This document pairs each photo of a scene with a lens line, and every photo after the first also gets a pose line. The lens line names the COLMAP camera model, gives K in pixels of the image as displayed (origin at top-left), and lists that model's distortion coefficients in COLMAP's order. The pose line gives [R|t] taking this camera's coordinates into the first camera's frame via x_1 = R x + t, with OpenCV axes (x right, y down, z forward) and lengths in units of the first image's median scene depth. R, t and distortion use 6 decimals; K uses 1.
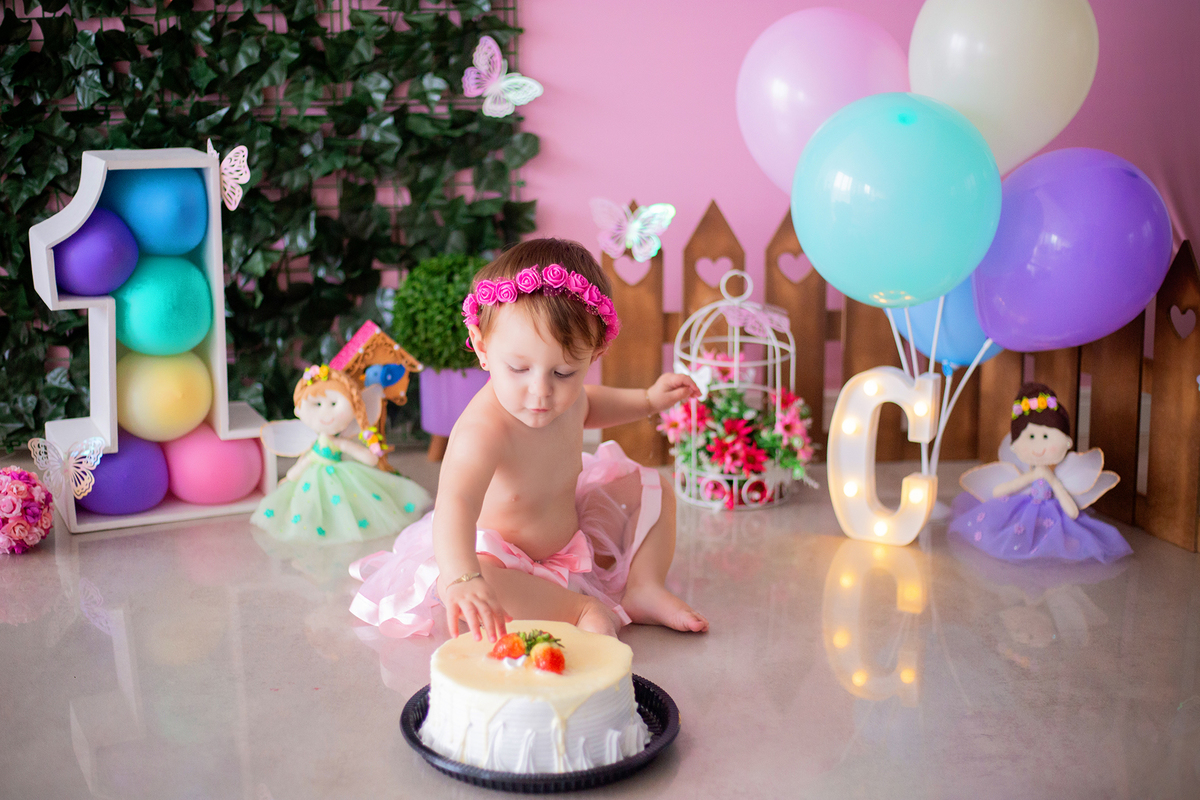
lens RADIAL K [[1718.7, 0, 577.0], [0, 1718.7, 403.4], [0, 0, 1]] dist [-0.114185, -0.014783]
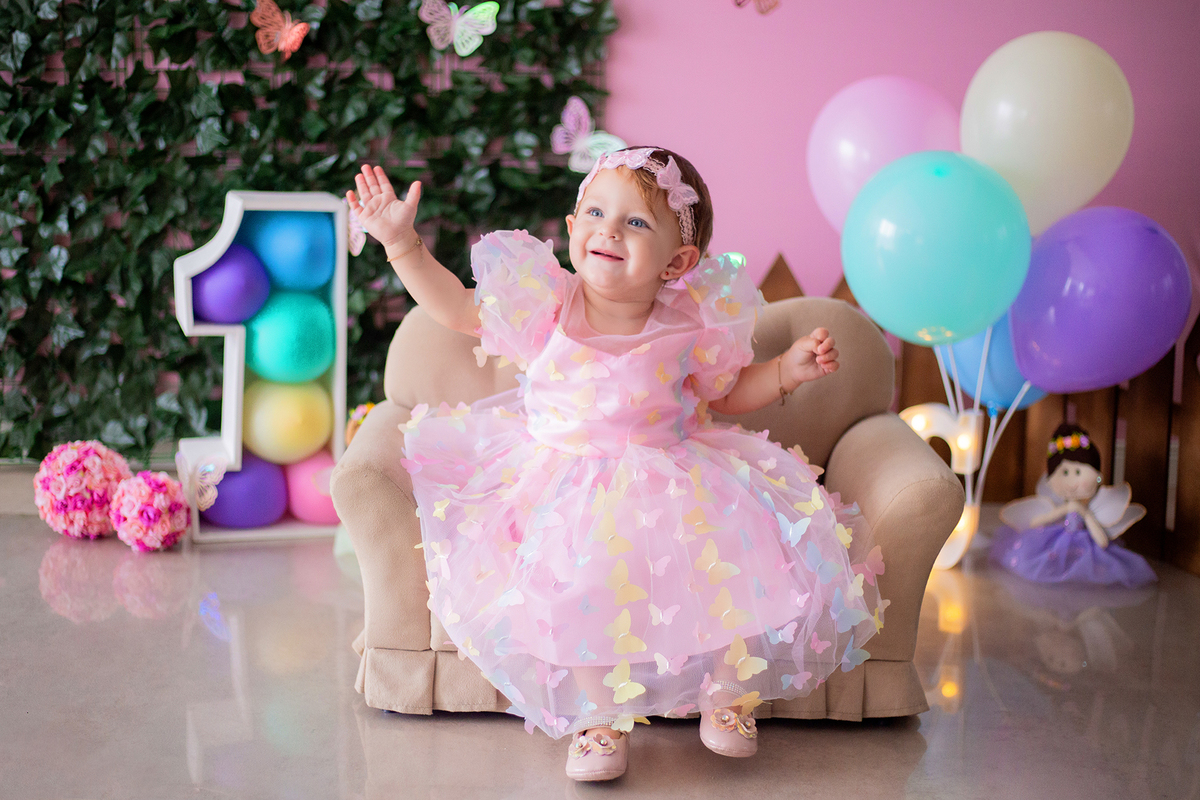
lens RADIAL K [[1794.1, 0, 600.0], [0, 1794.1, 400.0], [0, 0, 1]] dist [-0.138404, 0.049162]
pose [[0.999261, 0.028970, -0.025258, -0.003098], [-0.030333, 0.998006, -0.055356, 0.039644], [0.023604, 0.056081, 0.998147, -0.124413]]
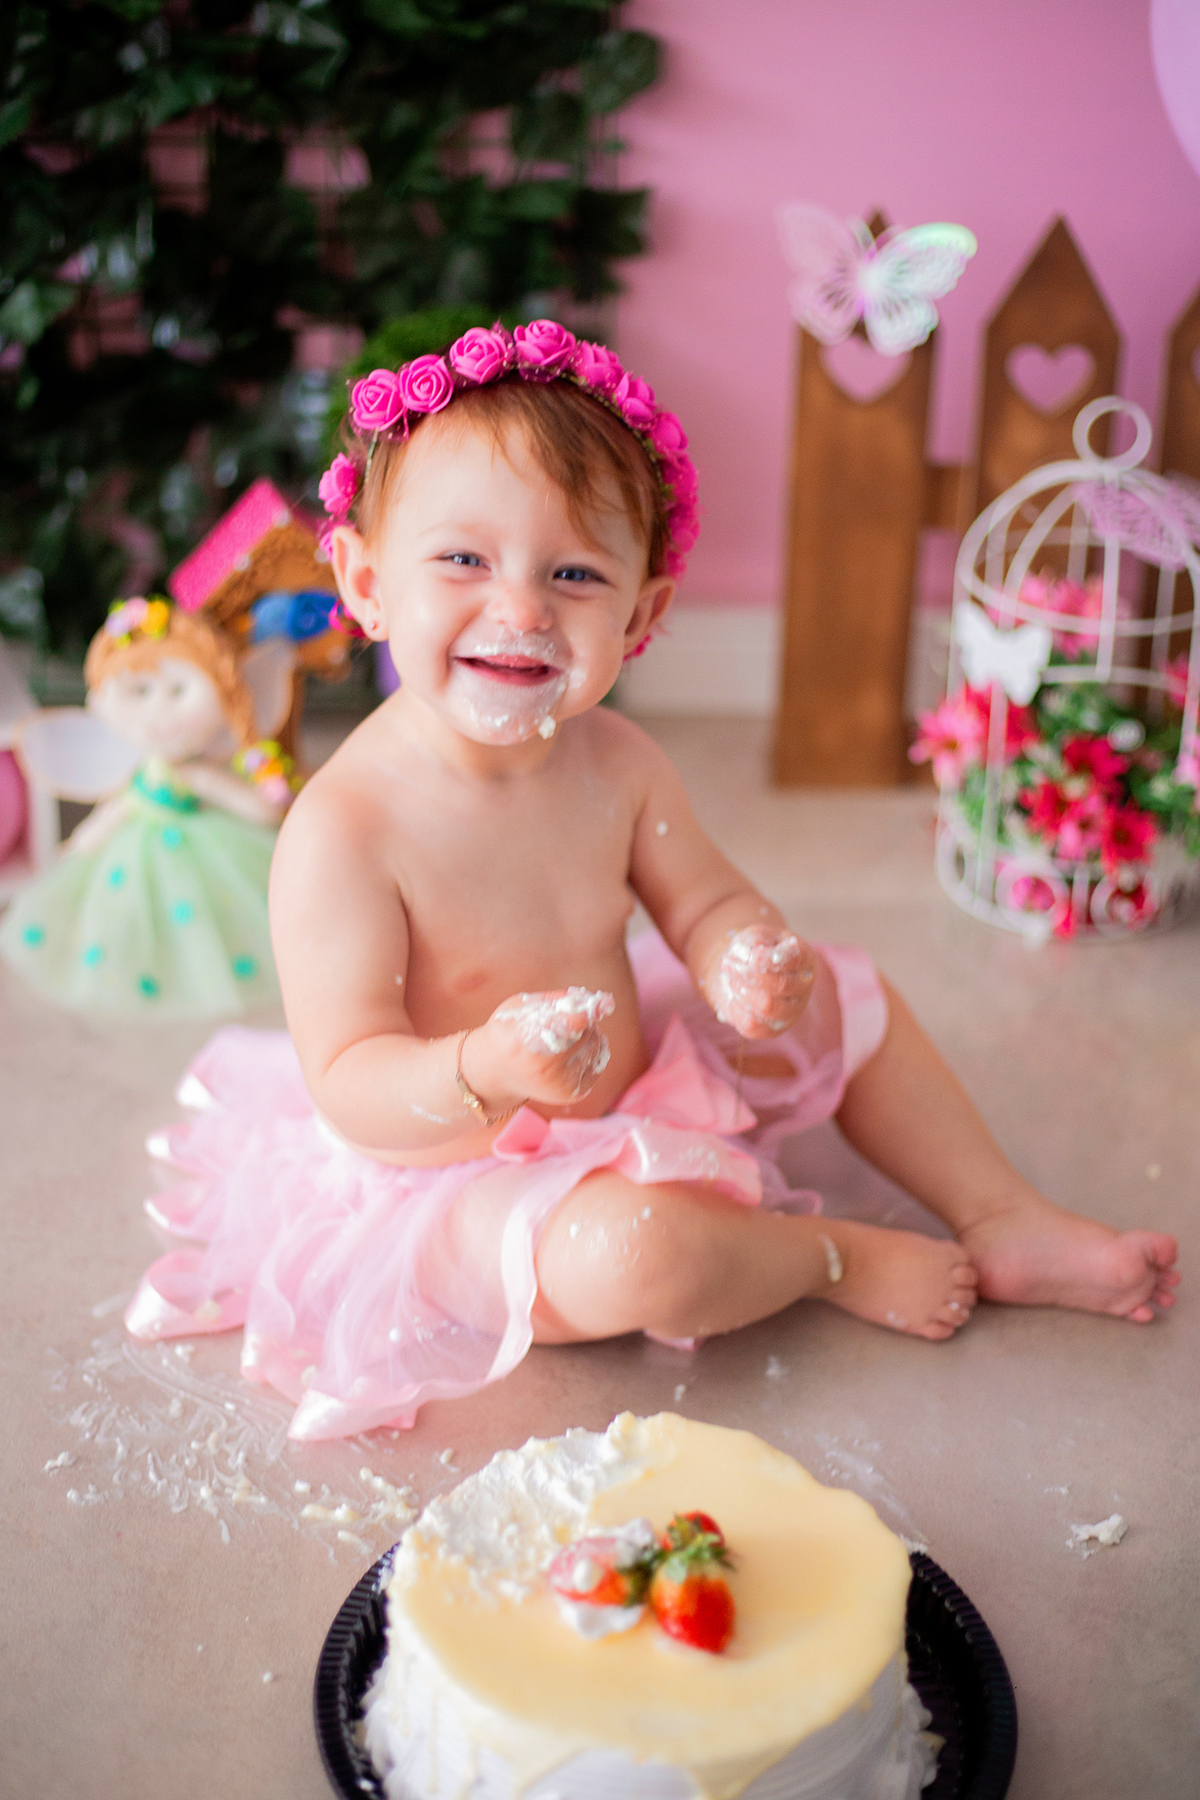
lens RADIAL K [[2691.2, 0, 600.0], [0, 2691.2, 900.0], [0, 0, 1]] dist [-0.138404, 0.049162]
pose [[0.999338, 0.035680, -0.007085, -0.025873], [-0.033273, 0.975284, 0.218435, -0.091254], [0.014704, -0.218055, 0.975826, 0.297150]]
